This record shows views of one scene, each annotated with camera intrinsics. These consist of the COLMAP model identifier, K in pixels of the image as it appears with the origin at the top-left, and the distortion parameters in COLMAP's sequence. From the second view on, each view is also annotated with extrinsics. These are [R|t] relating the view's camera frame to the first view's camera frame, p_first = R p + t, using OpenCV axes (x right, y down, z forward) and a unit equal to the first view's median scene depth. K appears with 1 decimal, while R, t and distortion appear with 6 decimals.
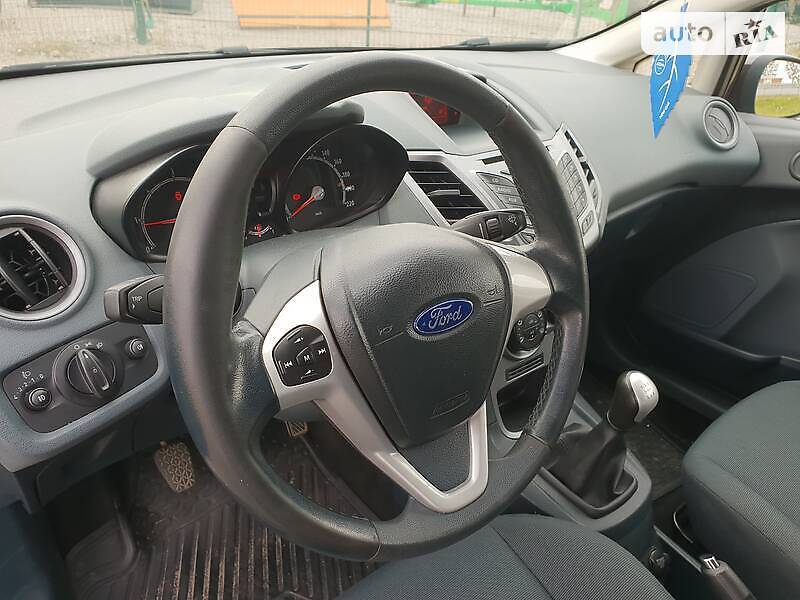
lens RADIAL K [[639.8, 0, 400.0], [0, 639.8, 300.0], [0, 0, 1]] dist [0.090585, -0.142163]
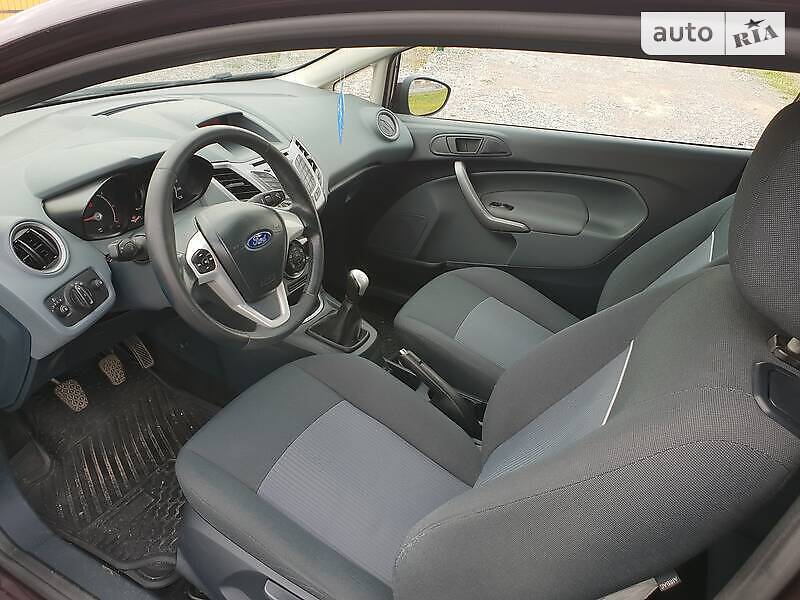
lens RADIAL K [[639.8, 0, 400.0], [0, 639.8, 300.0], [0, 0, 1]] dist [0.090585, -0.142163]
pose [[0.919772, -0.176481, 0.350535, -0.183333], [0.166900, 0.984289, 0.057620, 0.111927], [-0.355197, 0.005507, 0.934775, -0.780693]]
